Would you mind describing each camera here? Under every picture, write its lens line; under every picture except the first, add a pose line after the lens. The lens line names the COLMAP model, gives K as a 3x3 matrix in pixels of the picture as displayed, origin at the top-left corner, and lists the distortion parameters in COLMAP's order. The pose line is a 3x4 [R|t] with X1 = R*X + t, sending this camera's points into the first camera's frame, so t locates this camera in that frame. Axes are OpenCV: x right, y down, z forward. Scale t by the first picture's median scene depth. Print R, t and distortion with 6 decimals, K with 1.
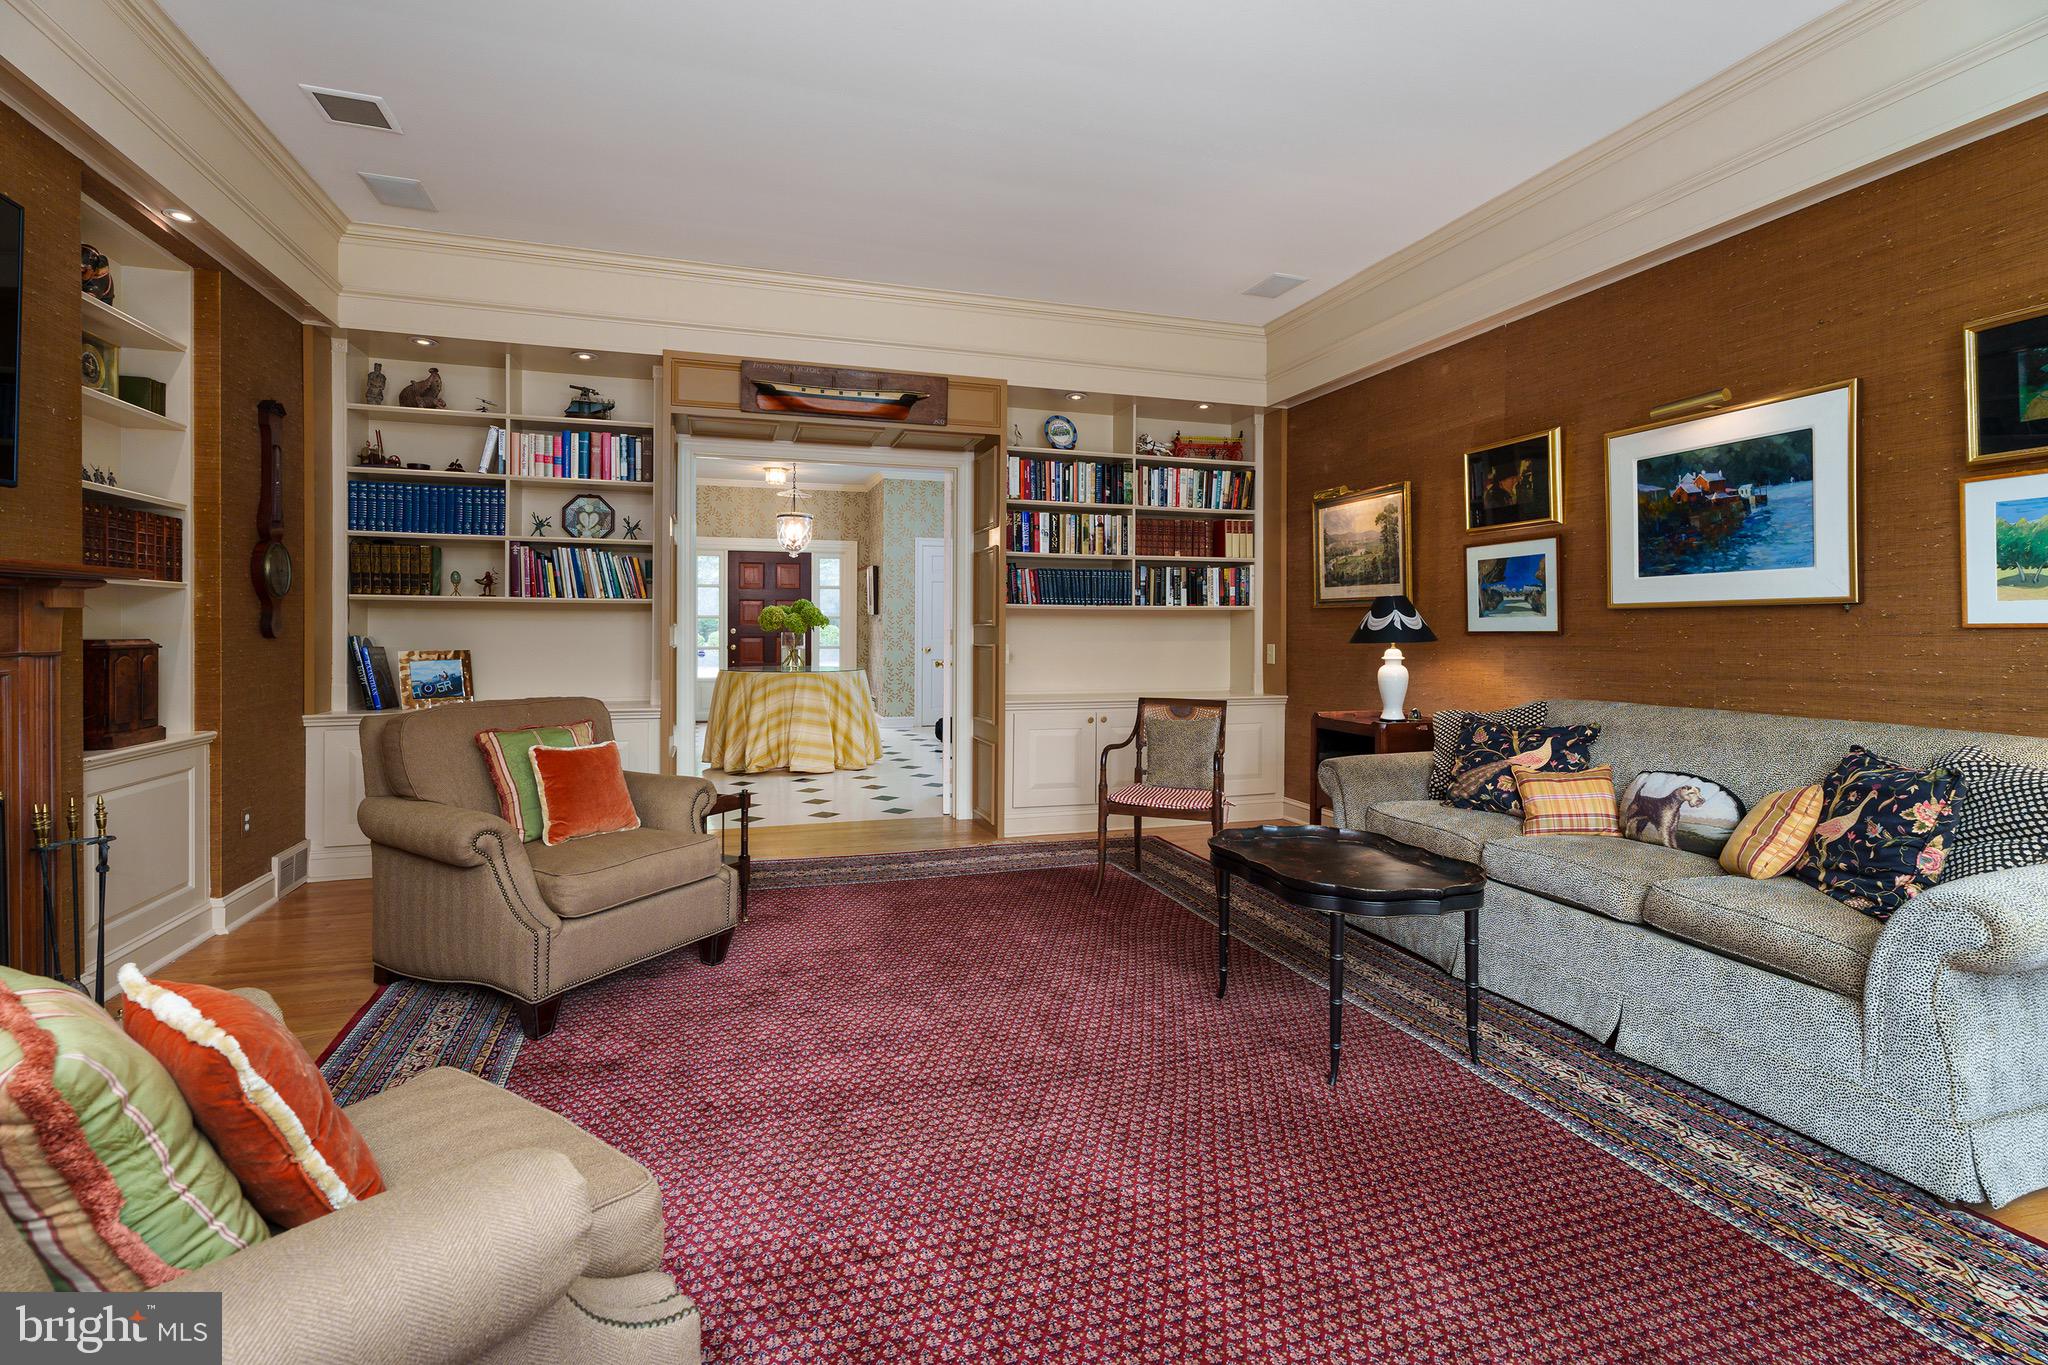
lens RADIAL K [[919.8, 0, 1012.7], [0, 919.8, 640.5], [0, 0, 1]] dist [-0.001243, -0.000088]
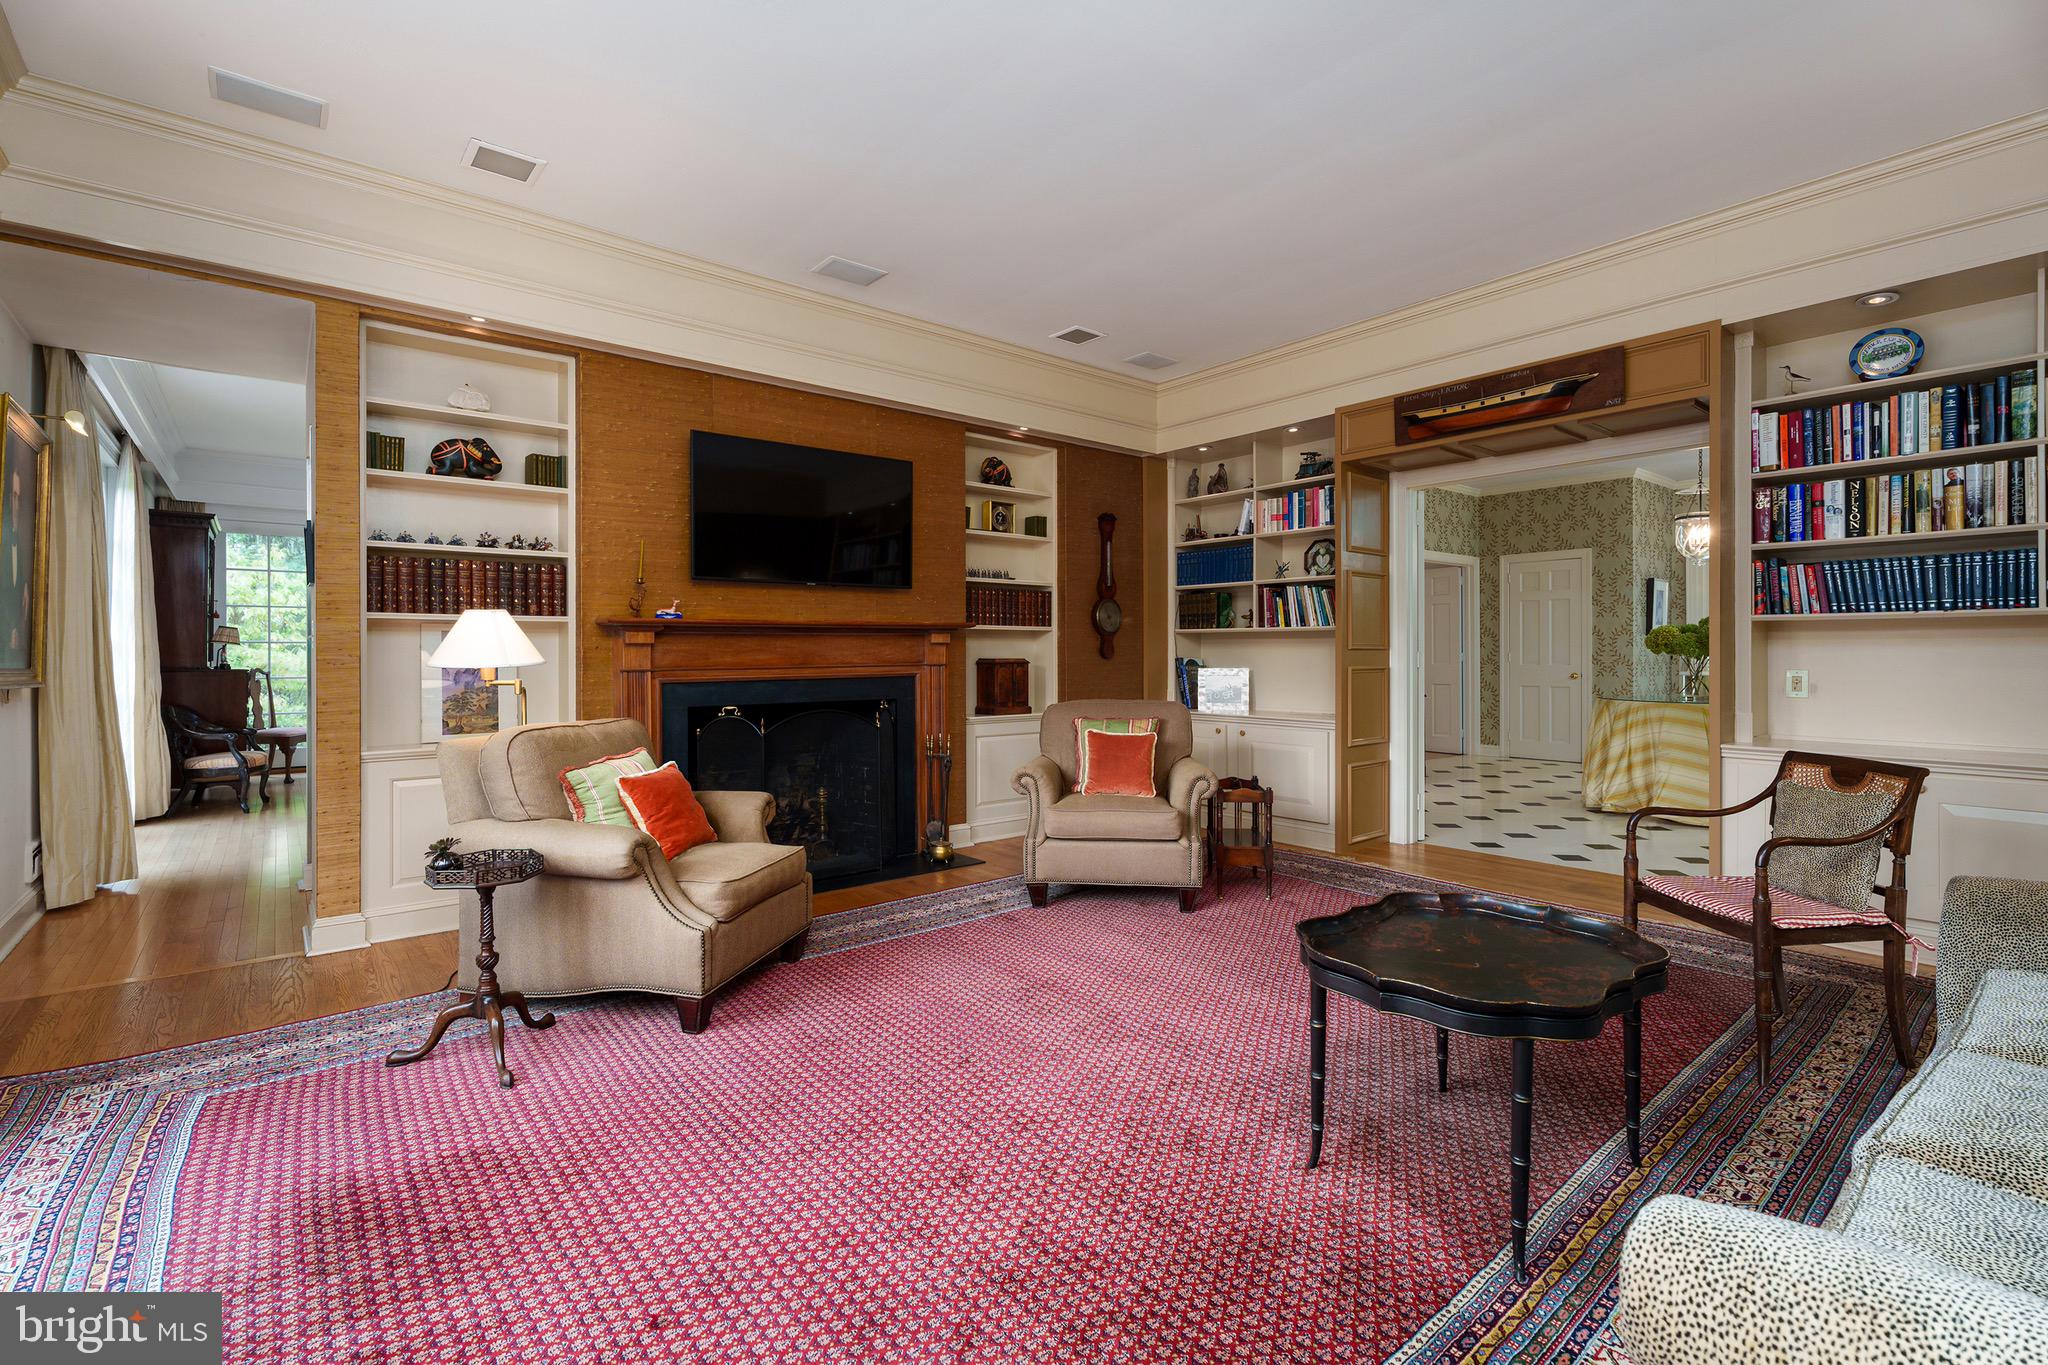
lens RADIAL K [[919.8, 0, 1028.0], [0, 919.8, 661.7], [0, 0, 1]] dist [-0.001243, -0.000088]
pose [[0.364035, 0.005590, -0.931369, 0.533247], [-0.009758, 0.999950, 0.002187, 0.001361], [0.931334, 0.008292, 0.364071, 0.219007]]
